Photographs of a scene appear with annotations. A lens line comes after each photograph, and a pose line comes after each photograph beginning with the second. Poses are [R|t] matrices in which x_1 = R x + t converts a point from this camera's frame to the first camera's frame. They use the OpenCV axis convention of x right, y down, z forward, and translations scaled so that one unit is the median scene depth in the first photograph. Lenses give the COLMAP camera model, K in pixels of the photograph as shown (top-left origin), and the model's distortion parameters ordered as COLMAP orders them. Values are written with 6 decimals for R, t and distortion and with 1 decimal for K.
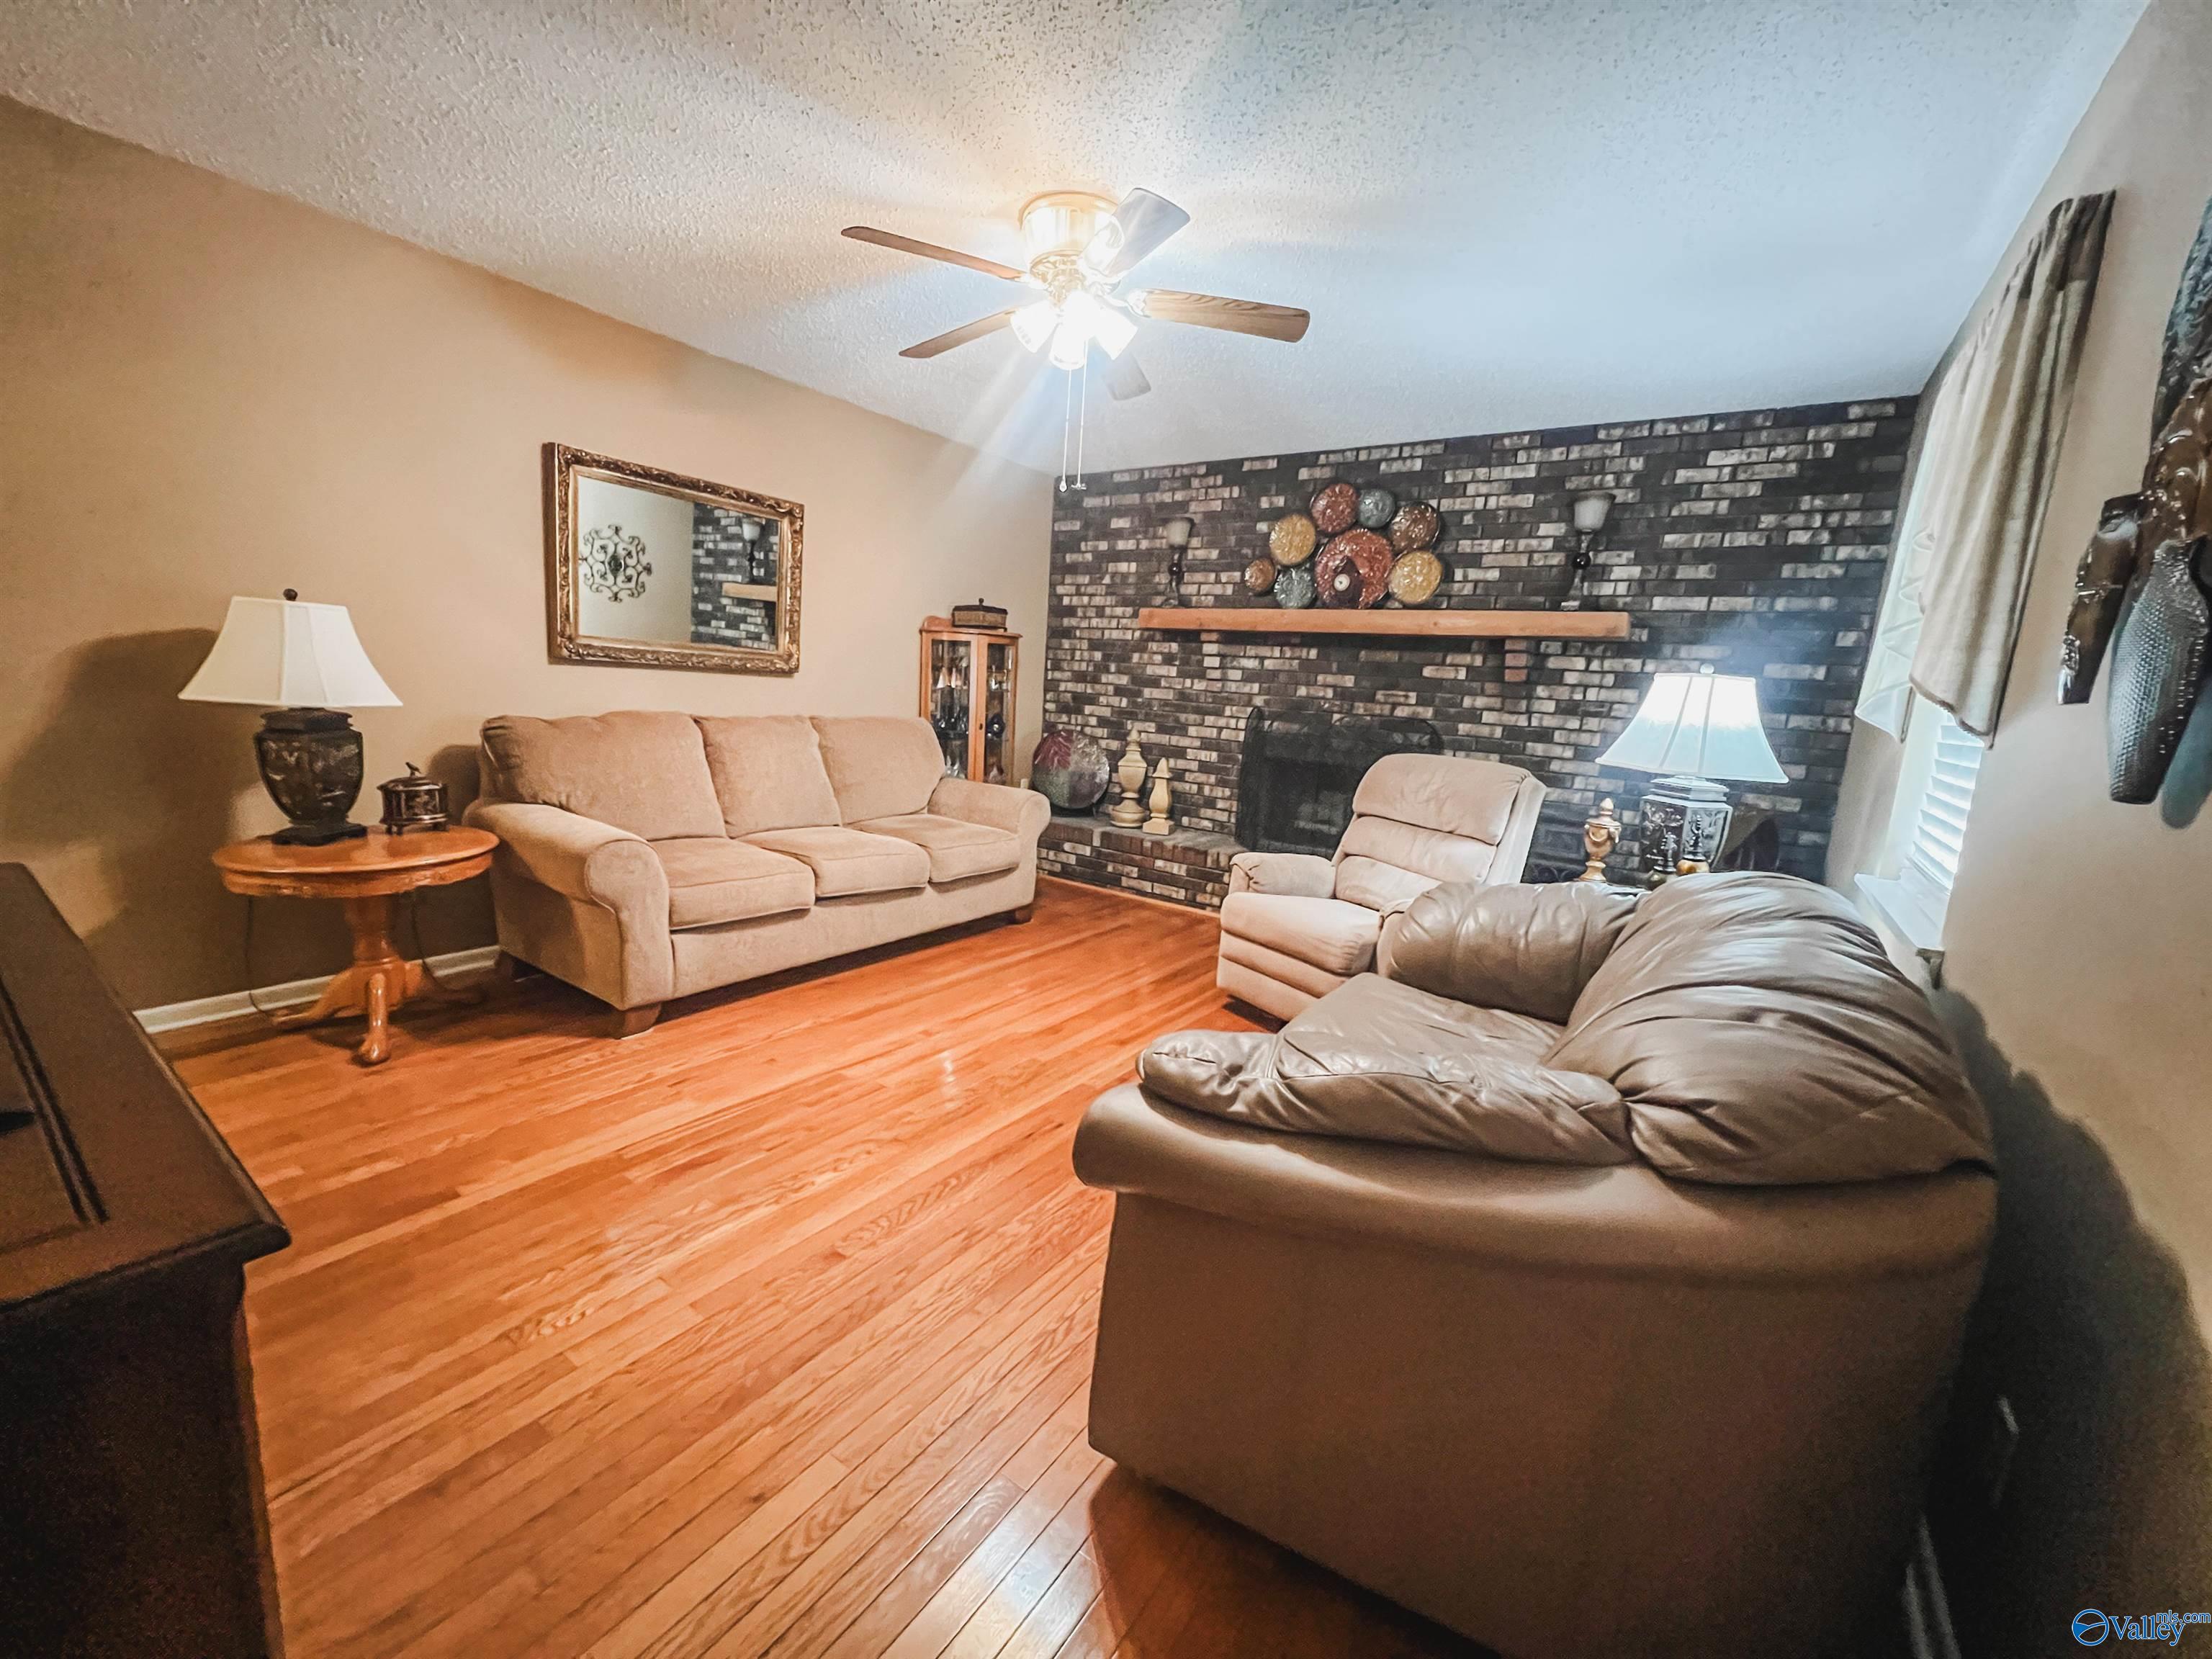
lens RADIAL K [[883.5, 0, 1099.9], [0, 883.5, 832.7], [0, 0, 1]] dist [-0.003319, -0.000296]
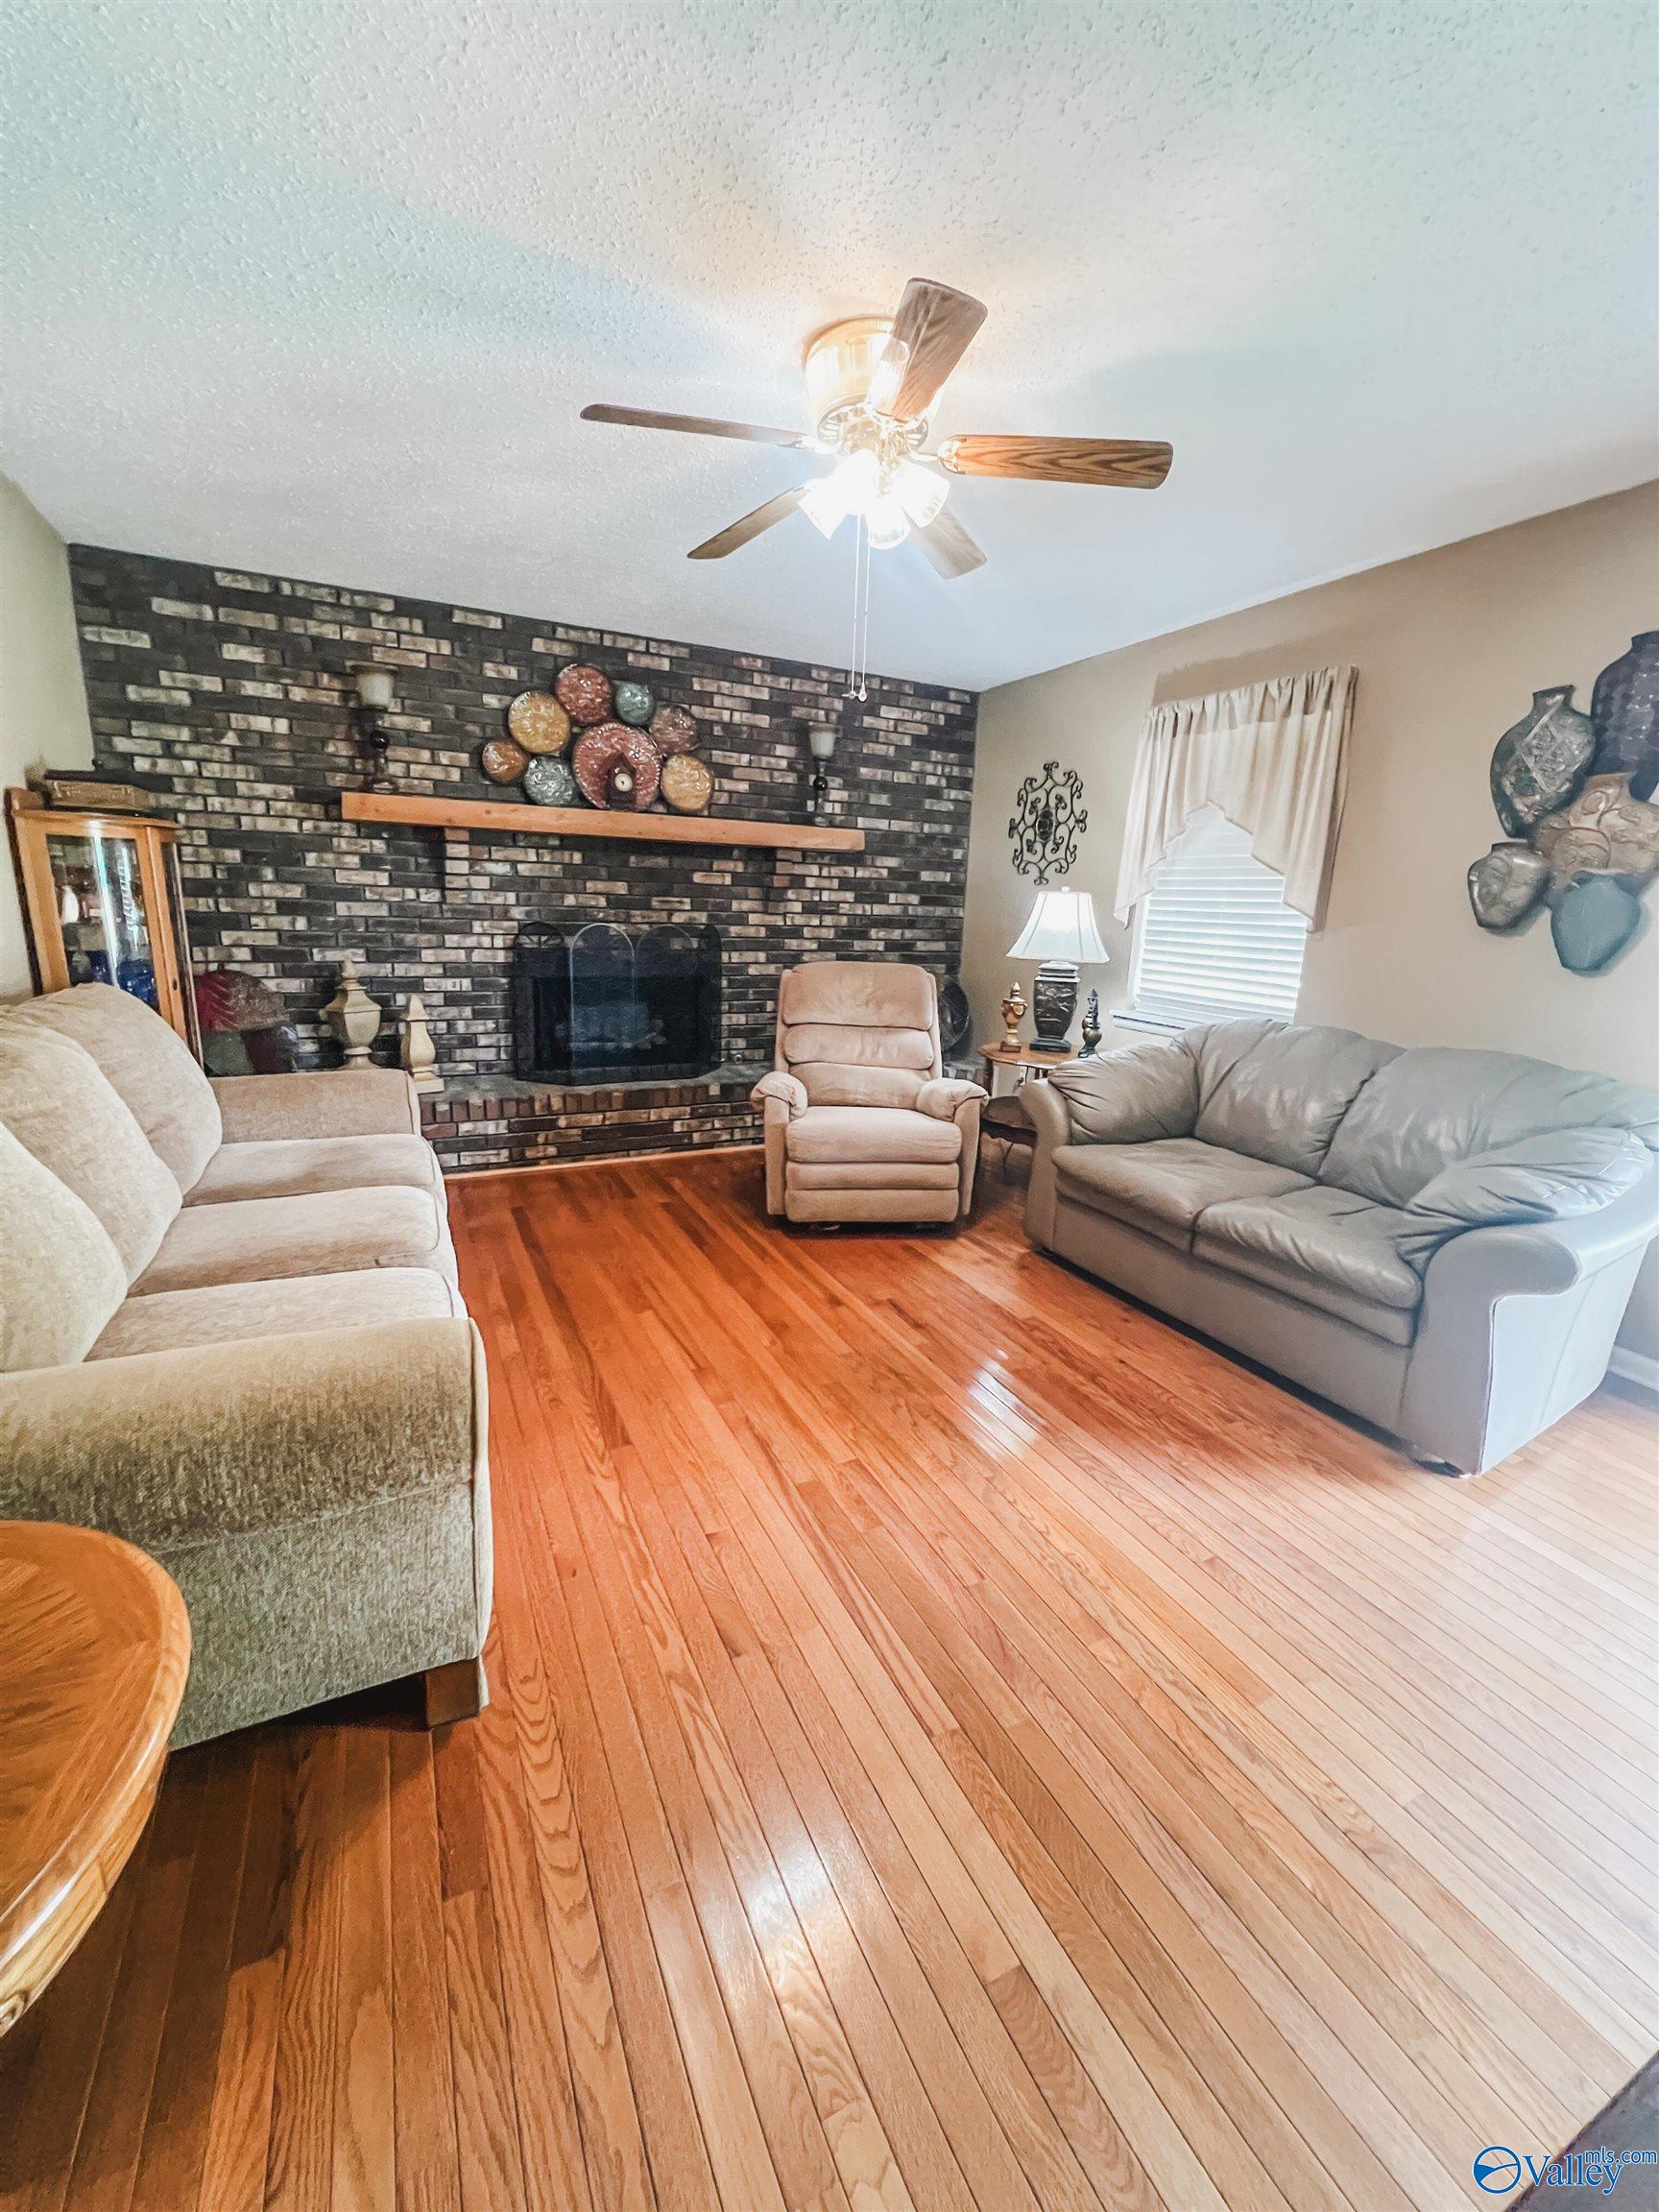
lens RADIAL K [[887.3, 0, 822.0], [0, 887.3, 1101.9], [0, 0, 1]] dist [-0.002371, -0.000207]
pose [[0.485847, -0.240404, 0.840332, -0.473399], [0.142210, 0.970362, 0.195383, -0.104688], [-0.862397, 0.024577, 0.505636, 0.338660]]
